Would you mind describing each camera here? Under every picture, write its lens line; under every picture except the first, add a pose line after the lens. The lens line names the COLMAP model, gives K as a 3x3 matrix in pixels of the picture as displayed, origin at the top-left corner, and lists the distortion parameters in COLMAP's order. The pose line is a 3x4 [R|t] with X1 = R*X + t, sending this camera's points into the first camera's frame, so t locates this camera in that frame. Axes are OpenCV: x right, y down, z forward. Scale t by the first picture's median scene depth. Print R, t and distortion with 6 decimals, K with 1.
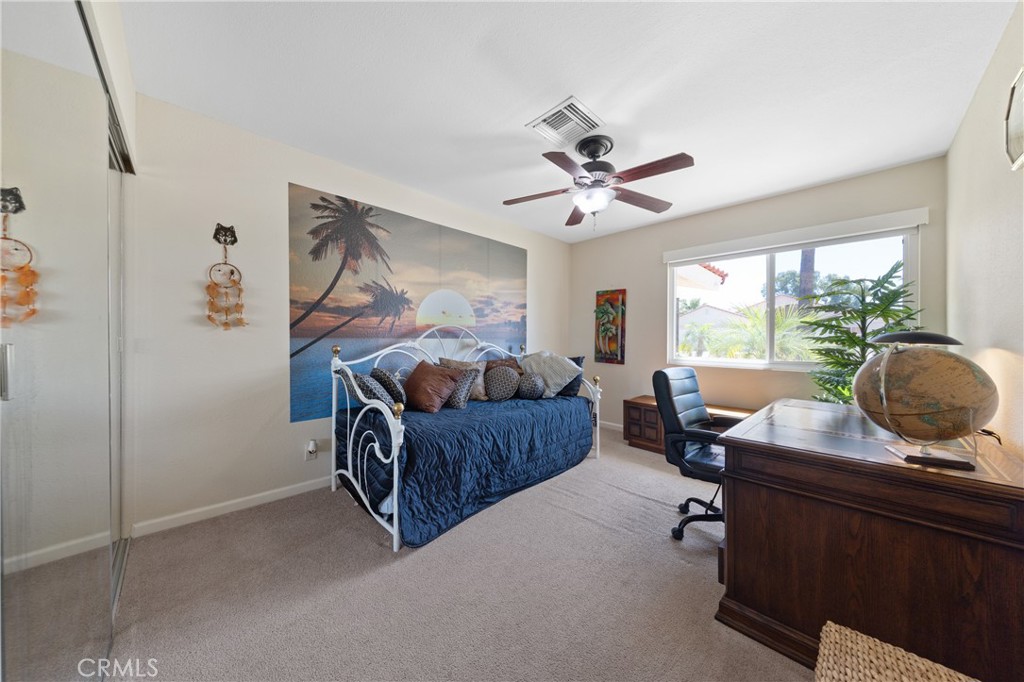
lens RADIAL K [[344.5, 0, 512.0], [0, 344.5, 341.0], [0, 0, 1]] dist [-0.001129, -0.000134]
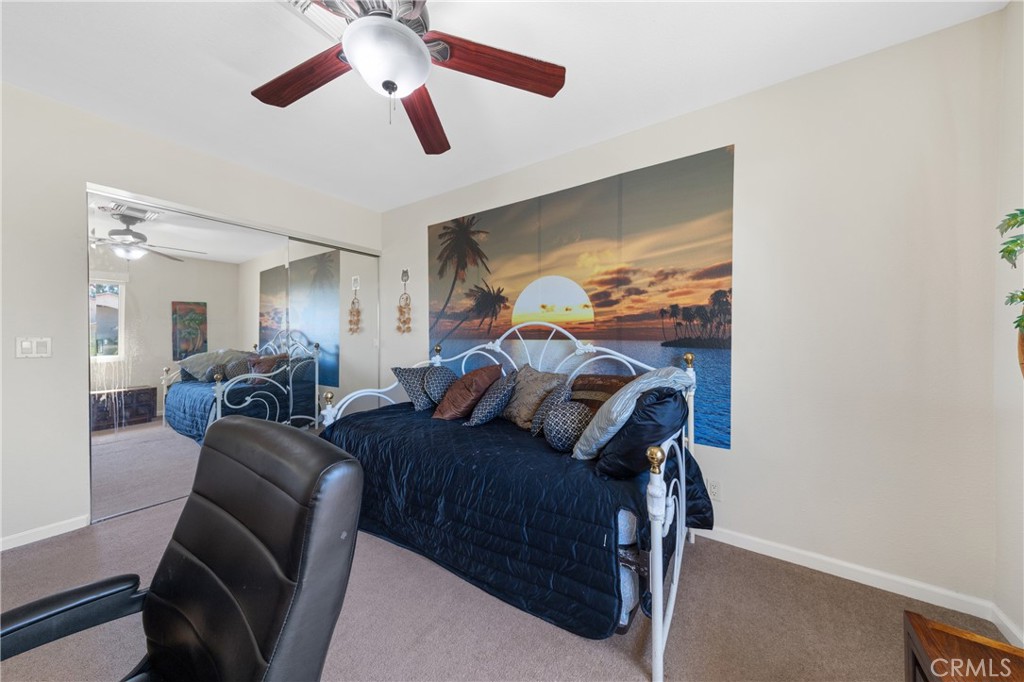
lens RADIAL K [[344.5, 0, 512.0], [0, 344.5, 341.0], [0, 0, 1]] dist [-0.001129, -0.000134]
pose [[0.171422, 0.009979, -0.985147, 0.610984], [-0.001251, 0.999950, 0.009911, -0.013059], [0.985197, -0.000466, 0.171426, 0.865515]]
